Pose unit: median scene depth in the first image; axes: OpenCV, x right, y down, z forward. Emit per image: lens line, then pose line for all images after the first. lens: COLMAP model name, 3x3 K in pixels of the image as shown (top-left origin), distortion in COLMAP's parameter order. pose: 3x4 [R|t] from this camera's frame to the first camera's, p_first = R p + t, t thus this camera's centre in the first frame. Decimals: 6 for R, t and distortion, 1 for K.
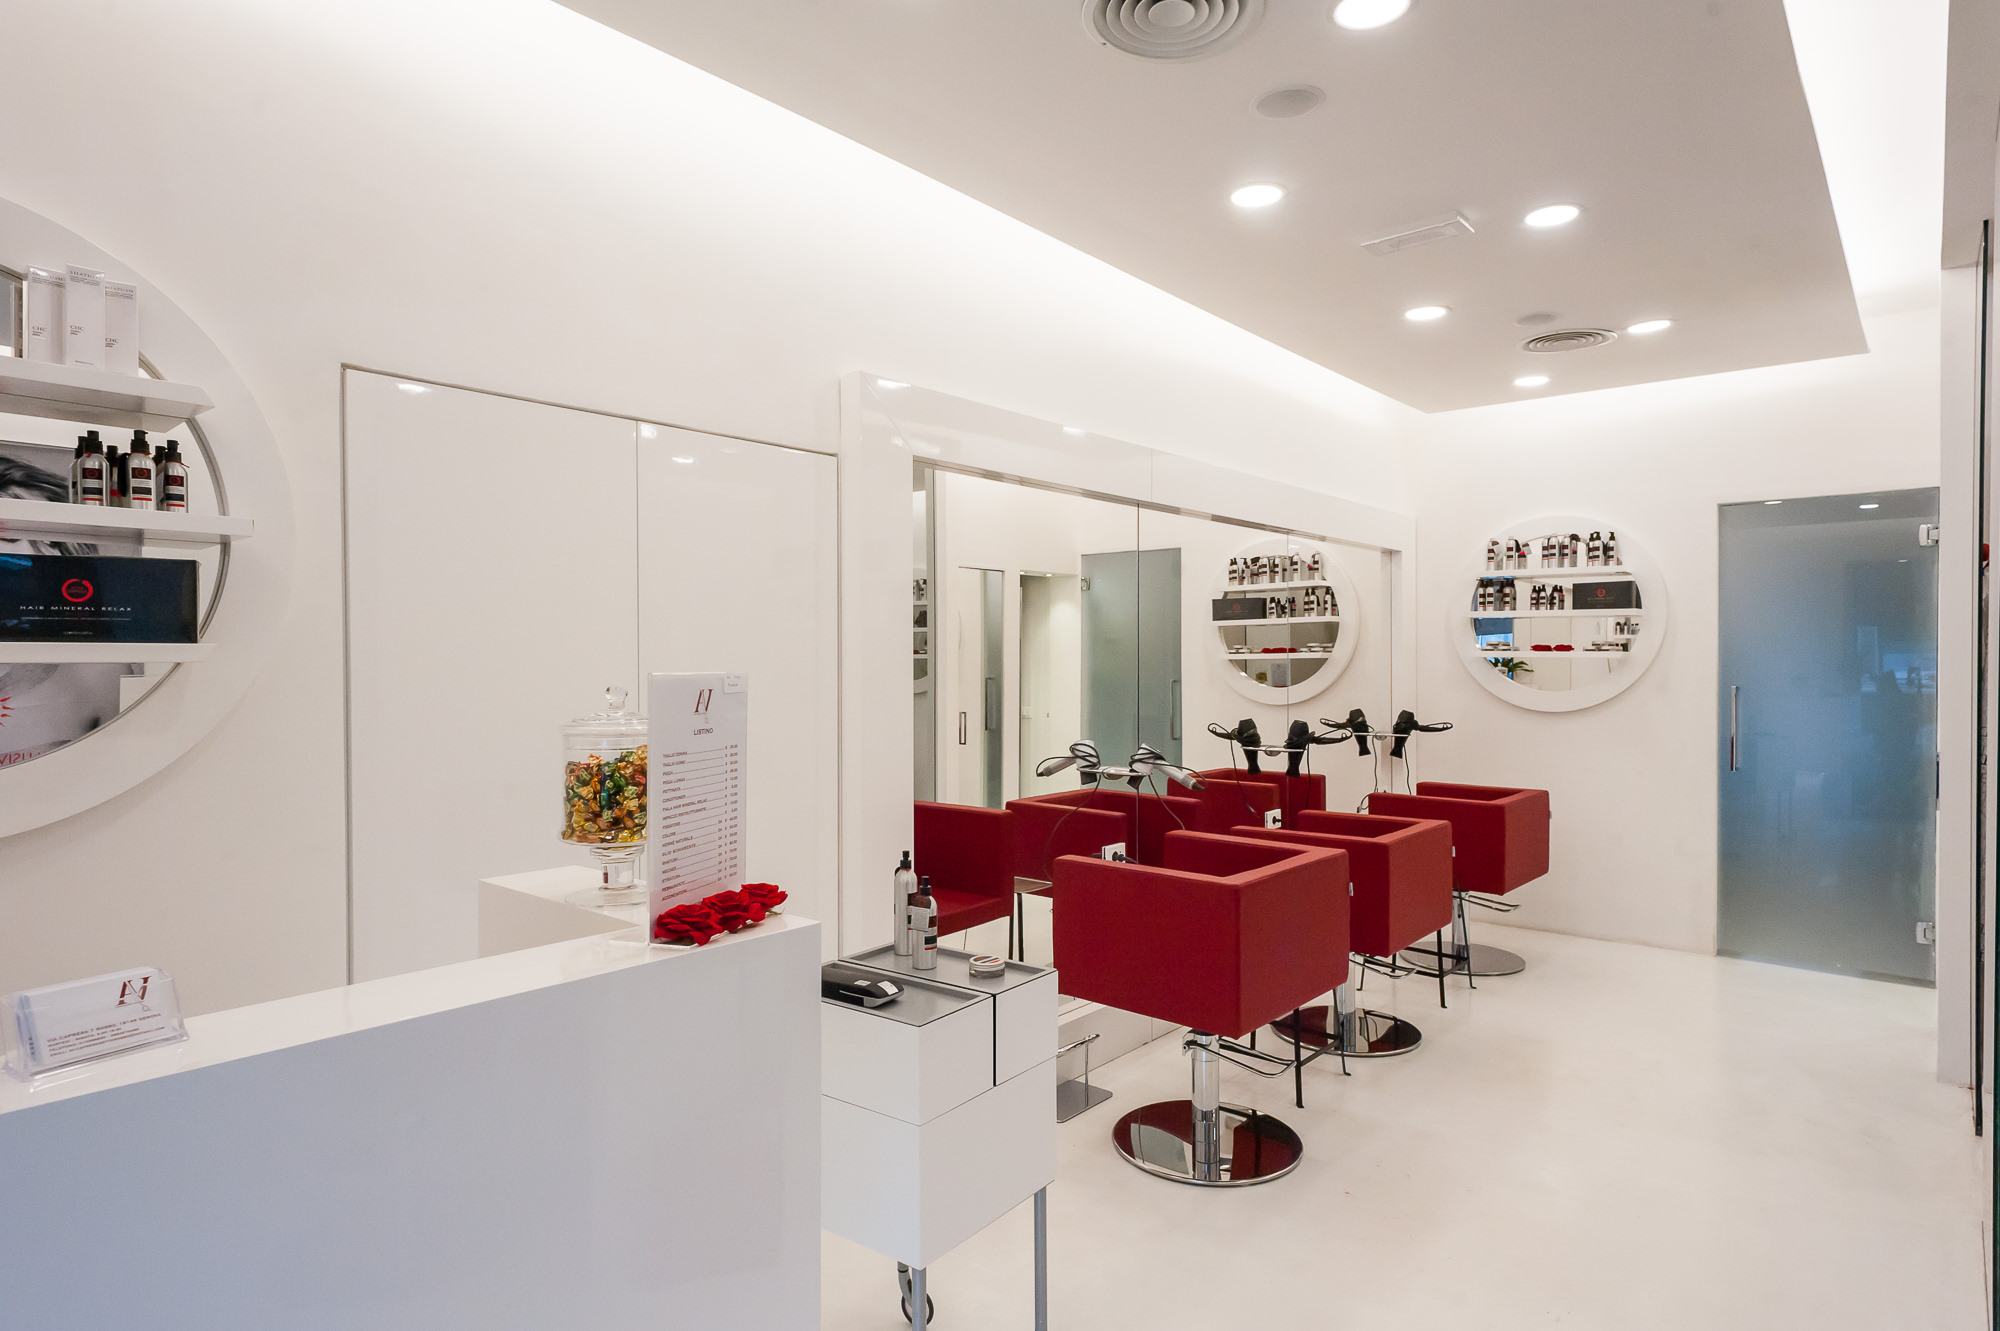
lens RADIAL K [[1094.1, 0, 1000.0], [0, 1094.1, 665.5], [0, 0, 1]] dist [0.002585, 0.001194]
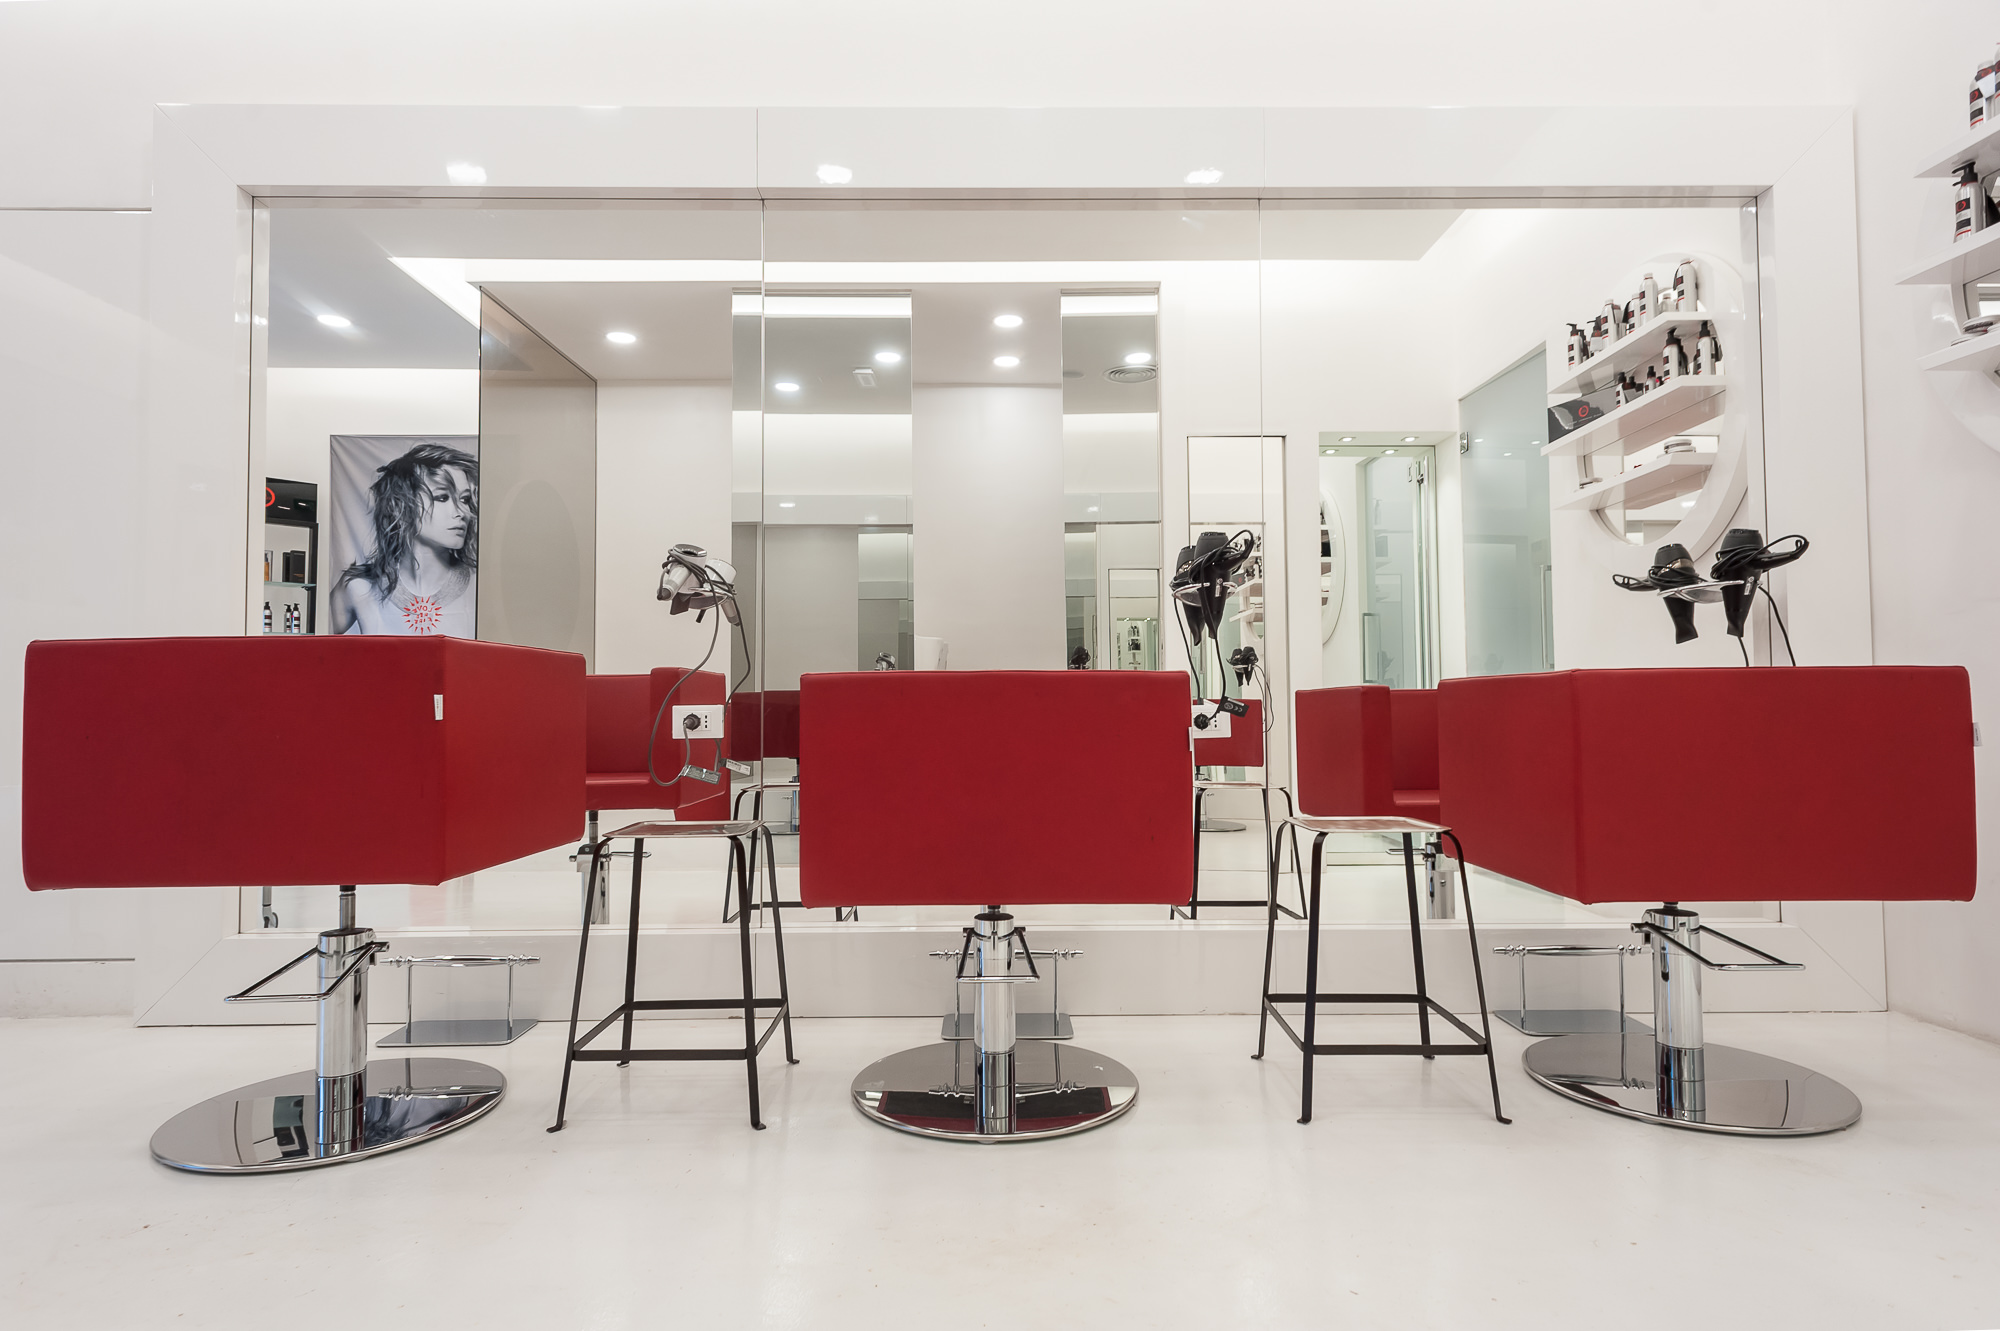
lens RADIAL K [[1094.1, 0, 1000.0], [0, 1094.1, 665.5], [0, 0, 1]] dist [0.002585, 0.001194]
pose [[0.634593, -0.027850, -0.772344, 0.507440], [-0.015429, 0.998695, -0.048689, 0.120076], [0.772692, 0.042814, 0.633335, 0.475005]]
